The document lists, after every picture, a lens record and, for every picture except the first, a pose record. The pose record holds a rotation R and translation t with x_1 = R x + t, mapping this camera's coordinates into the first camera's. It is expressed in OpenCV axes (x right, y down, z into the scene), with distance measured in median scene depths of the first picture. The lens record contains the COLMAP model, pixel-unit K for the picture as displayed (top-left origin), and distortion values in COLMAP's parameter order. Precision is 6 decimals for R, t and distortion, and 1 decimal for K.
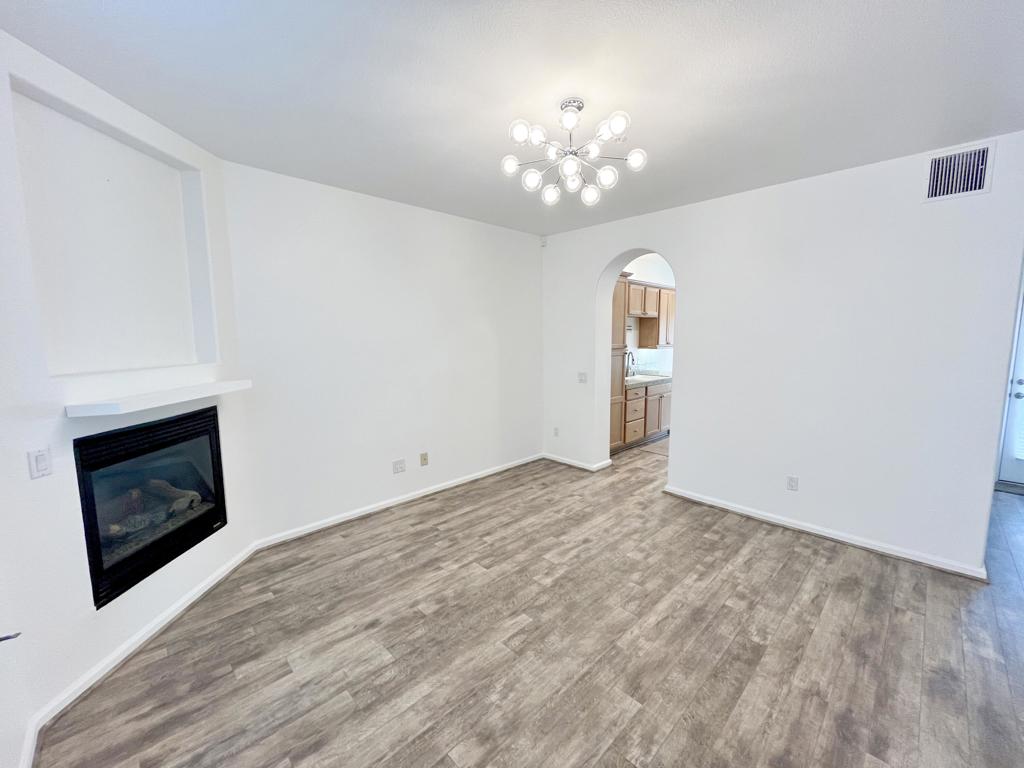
lens RADIAL K [[414.2, 0, 511.1], [0, 414.2, 384.5], [0, 0, 1]] dist [-0.003548, 0.000507]
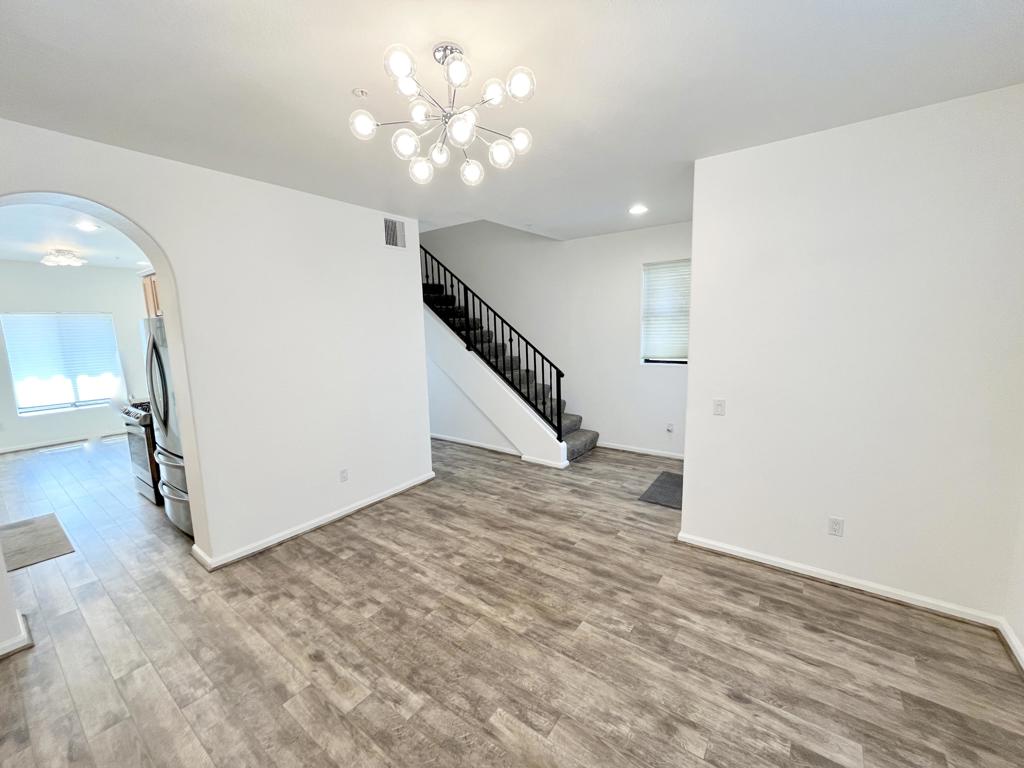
lens RADIAL K [[414.2, 0, 511.1], [0, 414.2, 384.5], [0, 0, 1]] dist [-0.003548, 0.000507]
pose [[-0.166605, -0.133035, 0.977008, -0.604775], [0.141231, 0.977420, 0.157175, -0.147712], [-0.975857, 0.164170, -0.144054, 0.933379]]
